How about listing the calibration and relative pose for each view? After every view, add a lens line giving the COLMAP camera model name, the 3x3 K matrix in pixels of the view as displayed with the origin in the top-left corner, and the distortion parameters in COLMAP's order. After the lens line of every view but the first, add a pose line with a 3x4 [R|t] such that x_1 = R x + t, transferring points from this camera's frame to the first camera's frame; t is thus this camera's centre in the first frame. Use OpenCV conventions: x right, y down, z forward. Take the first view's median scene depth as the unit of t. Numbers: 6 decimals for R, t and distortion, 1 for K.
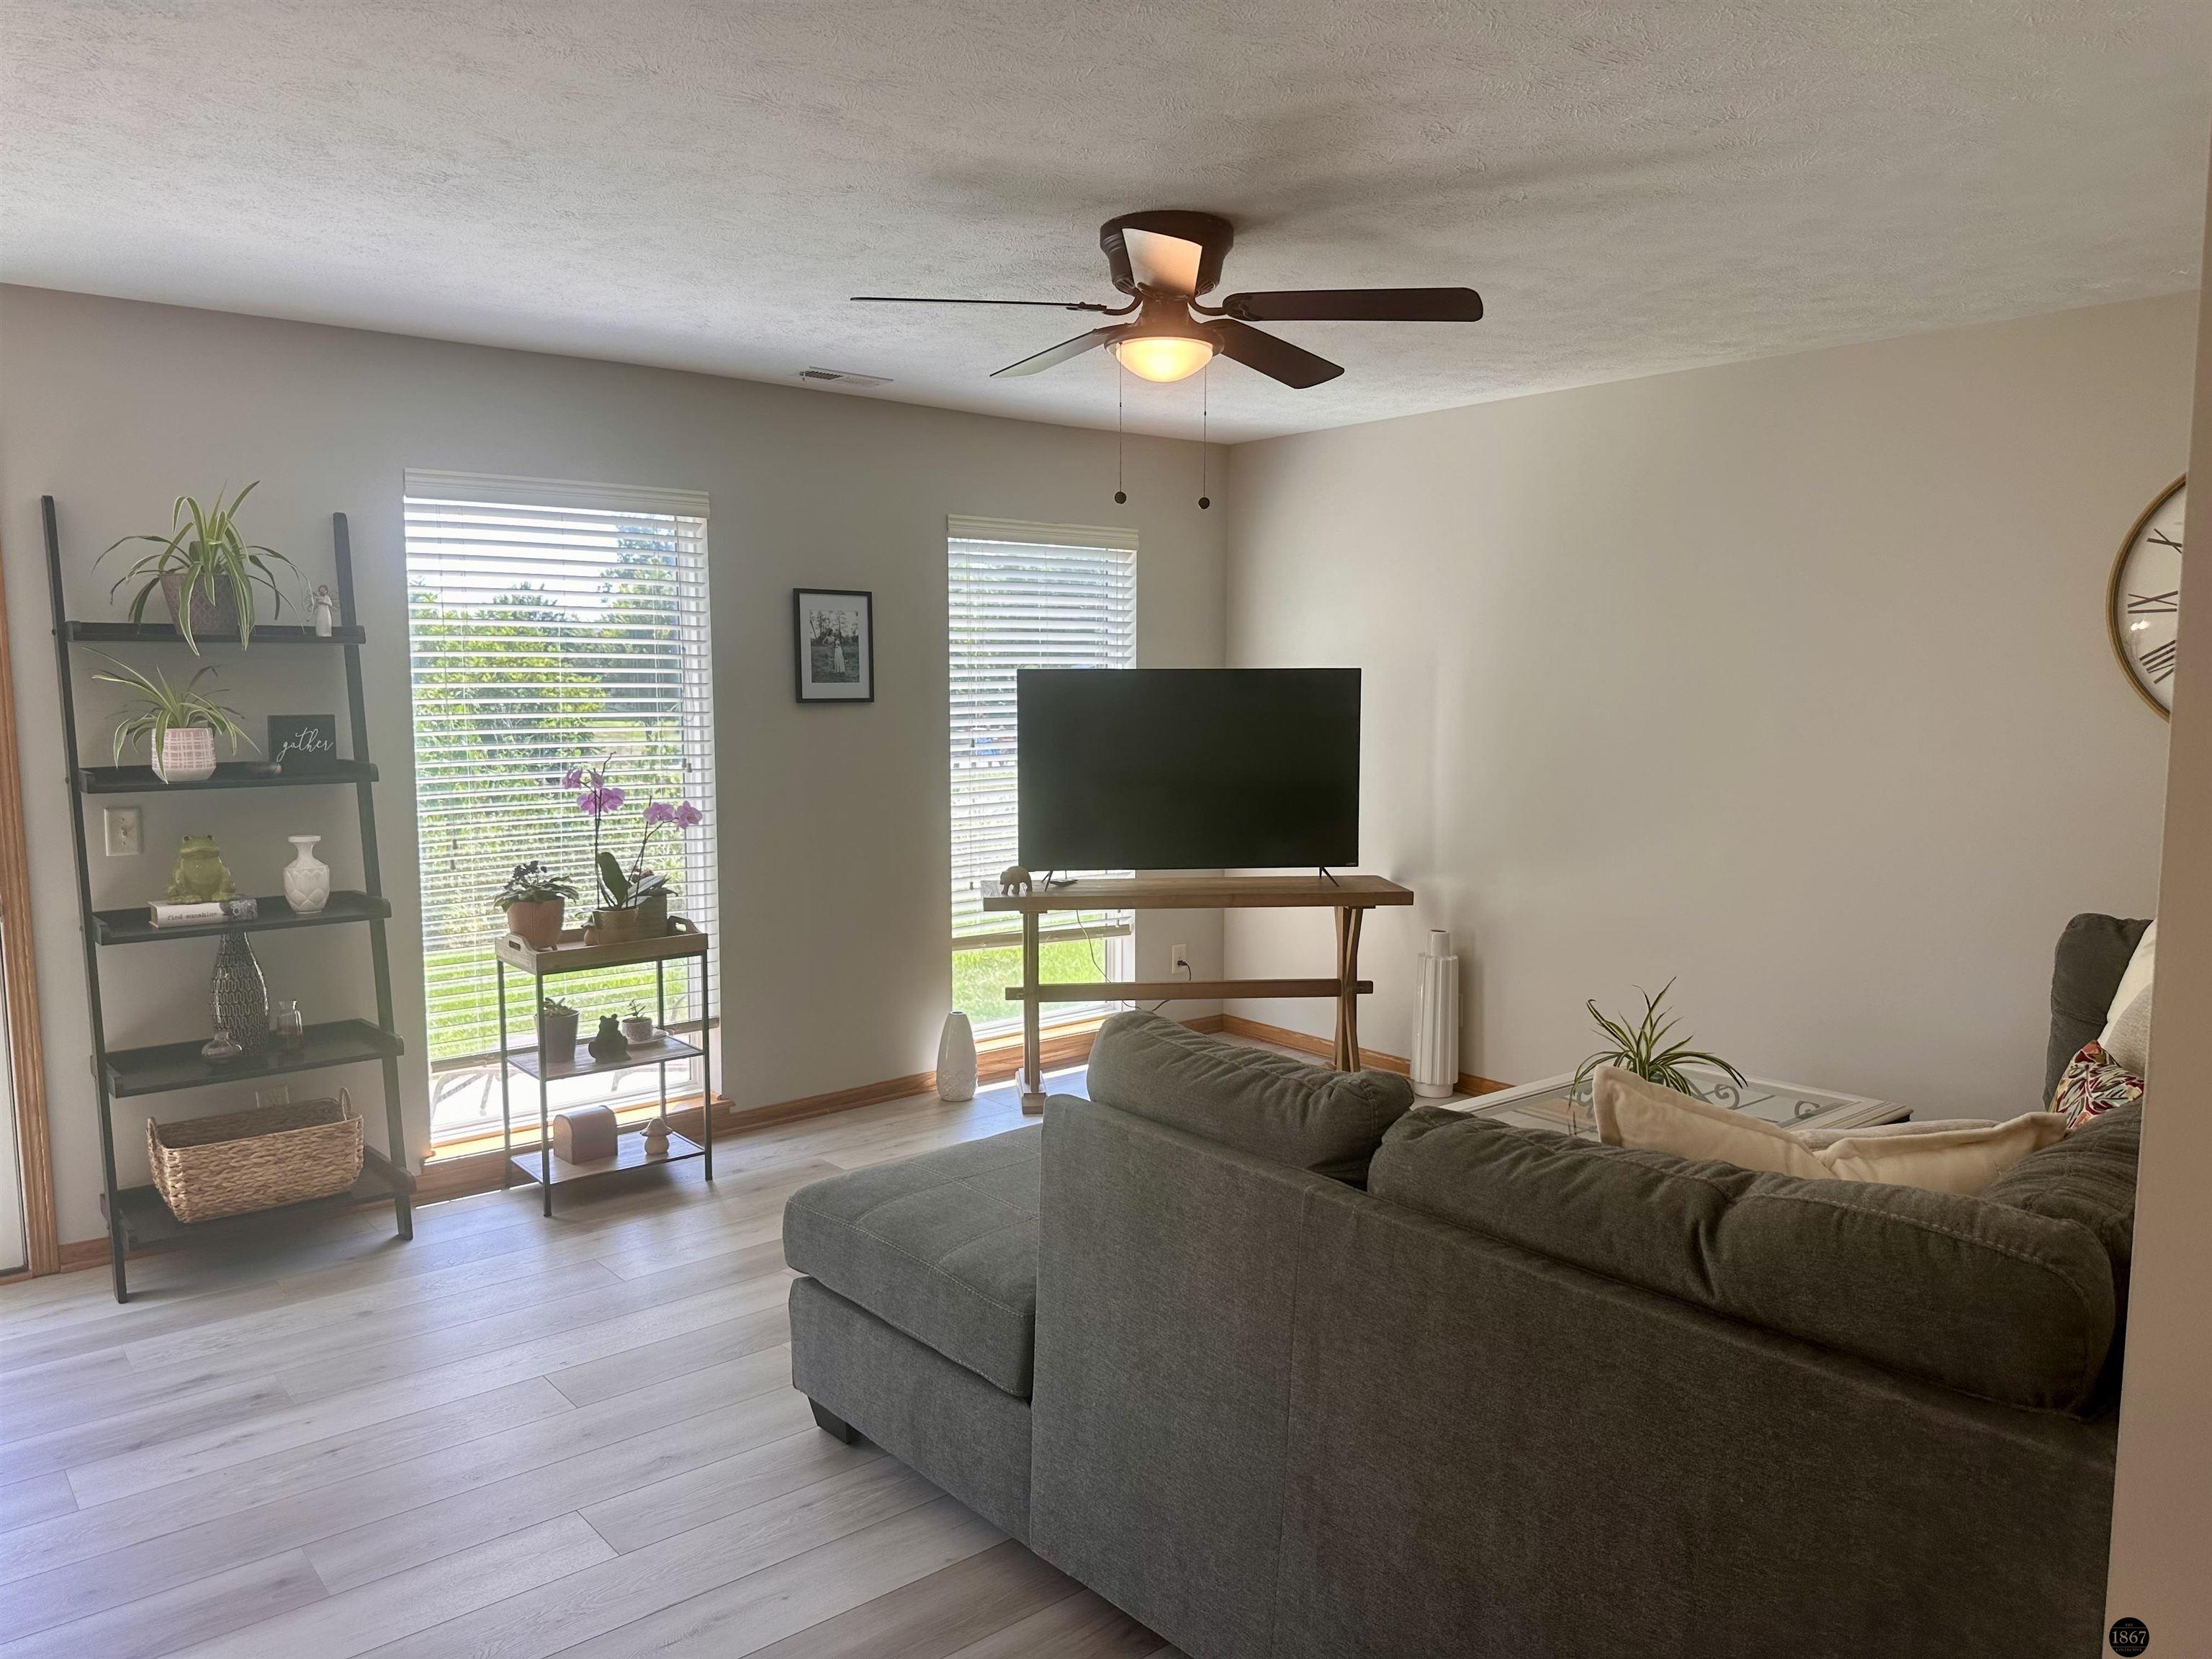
lens RADIAL K [[1538.0, 0, 1096.8], [0, 1538.0, 830.5], [0, 0, 1]] dist [0.143707, -0.218130]
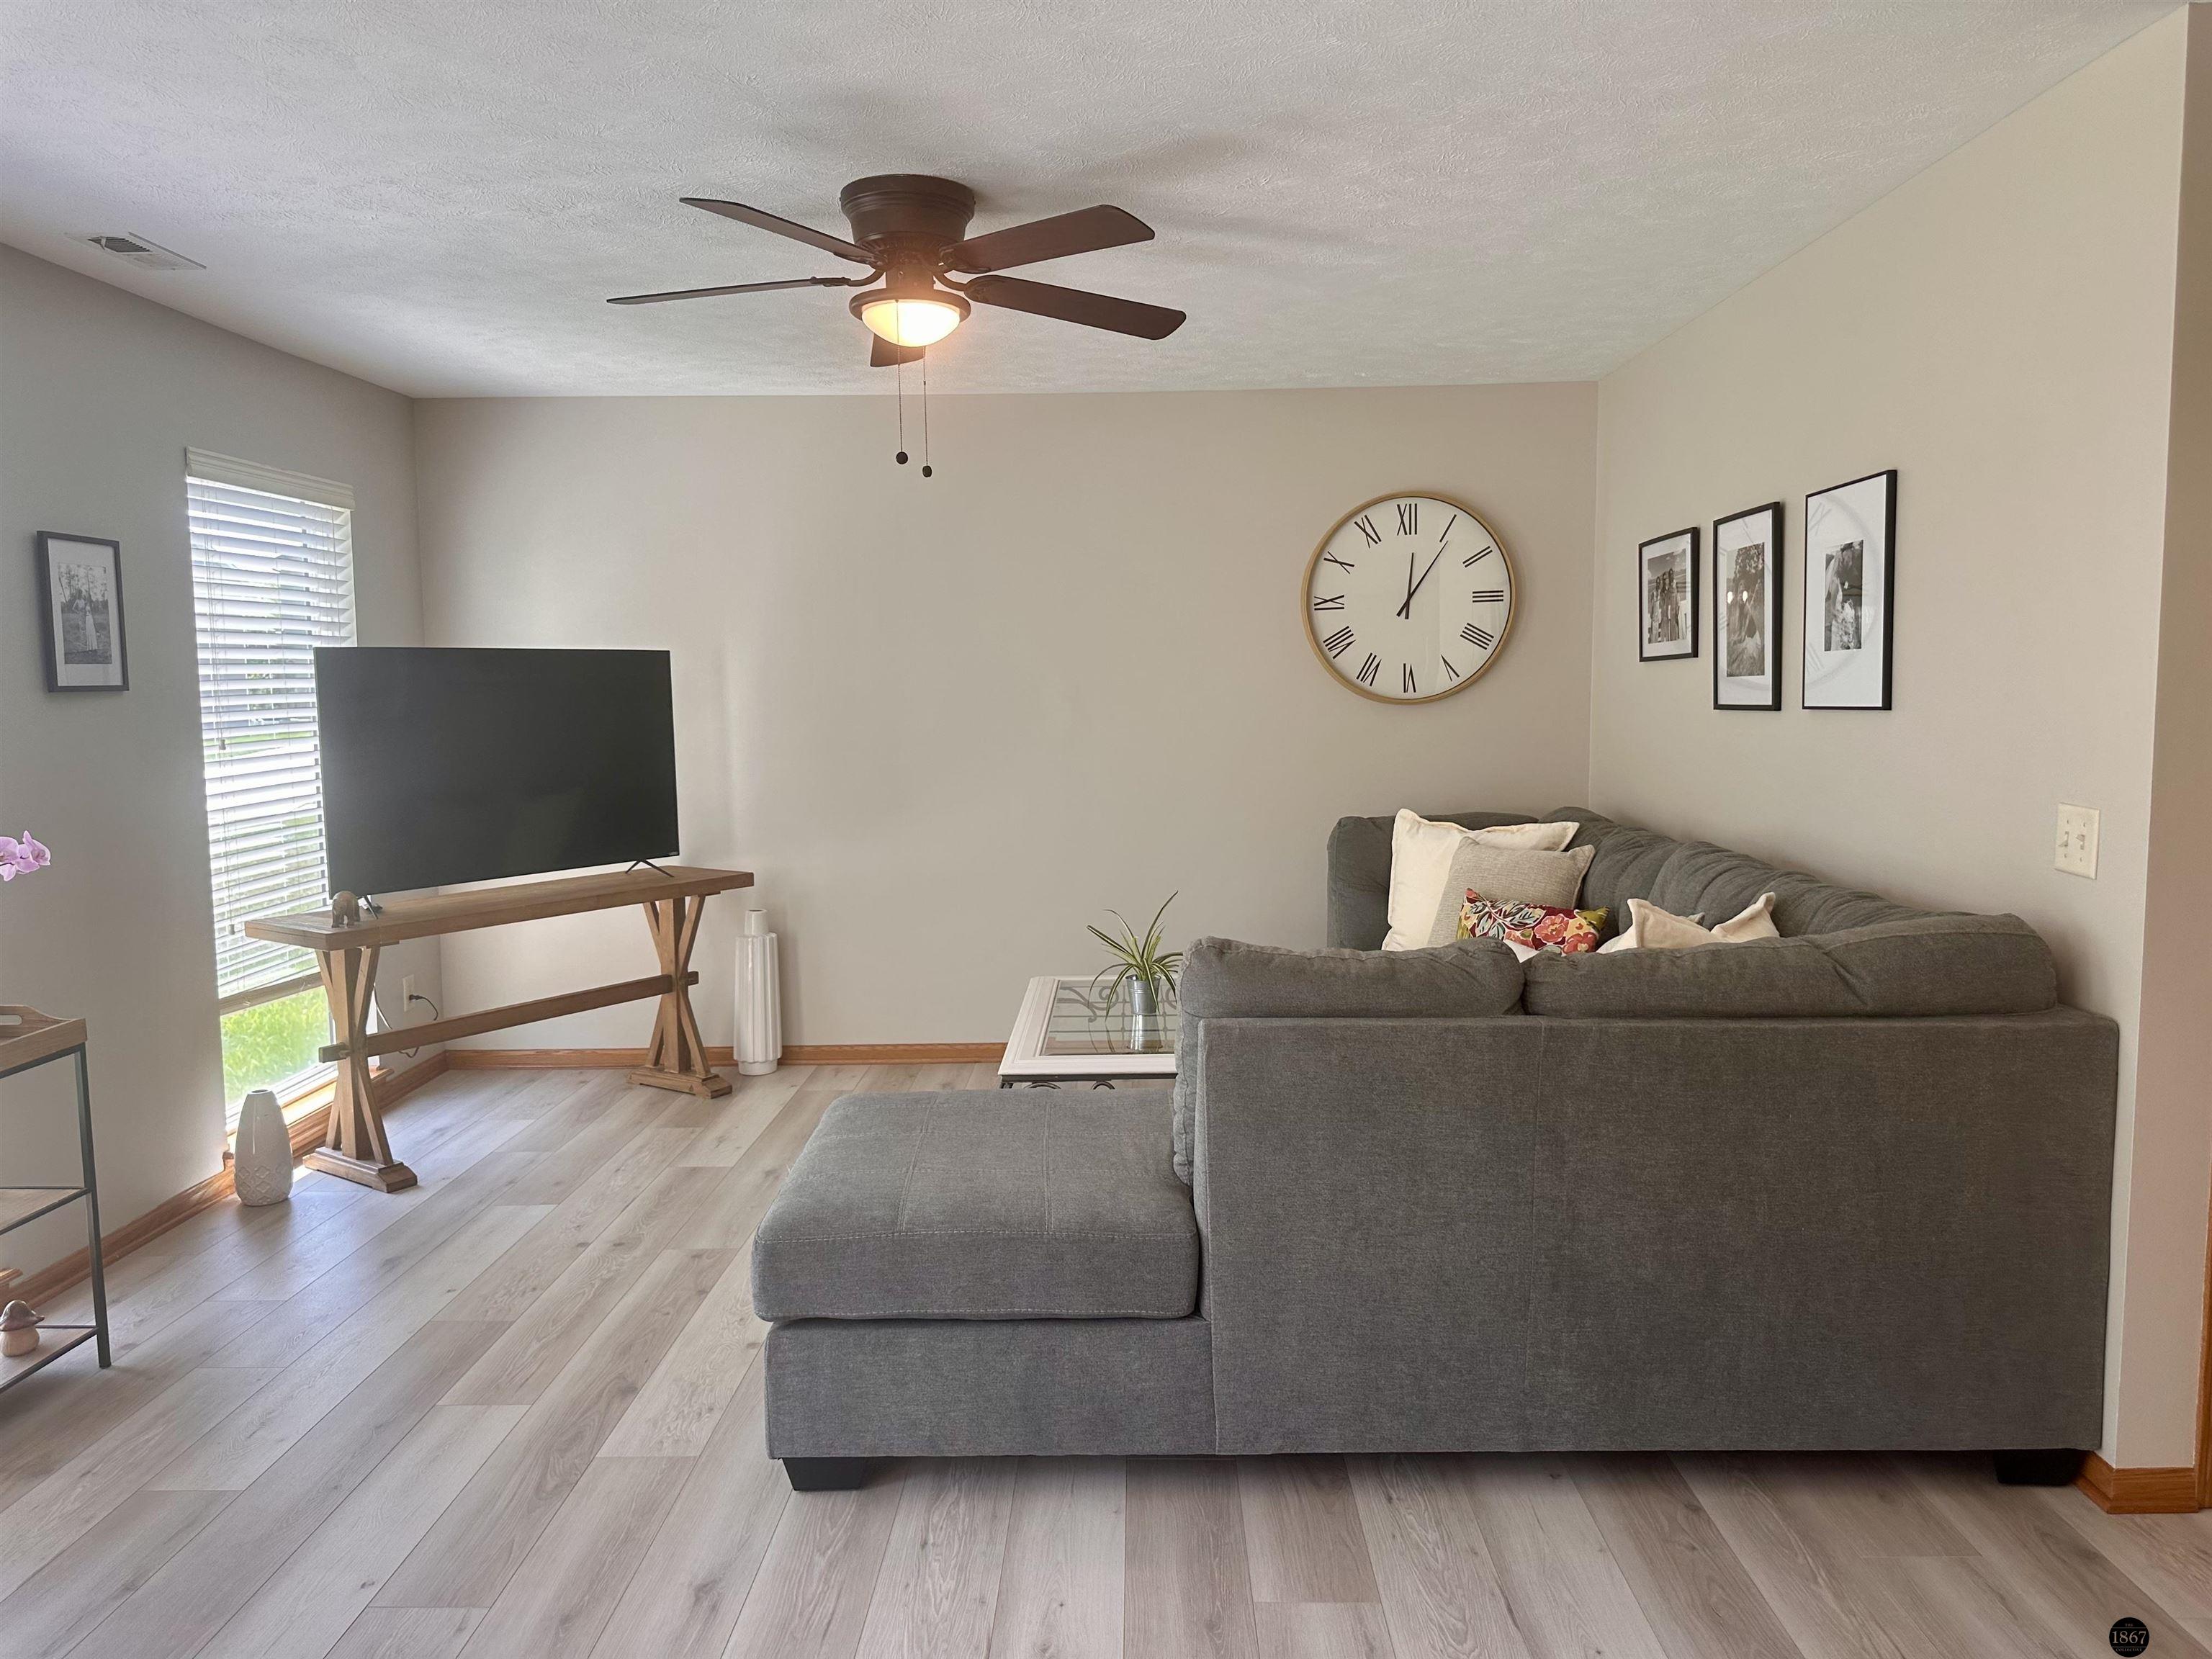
lens RADIAL K [[1549.9, 0, 1103.7], [0, 1549.9, 822.7], [0, 0, 1]] dist [0.147499, -0.217289]
pose [[0.661998, -0.079708, 0.745255, -0.474988], [0.089016, 0.995653, 0.027417, -0.000234], [-0.744201, 0.048189, 0.666216, 0.182382]]
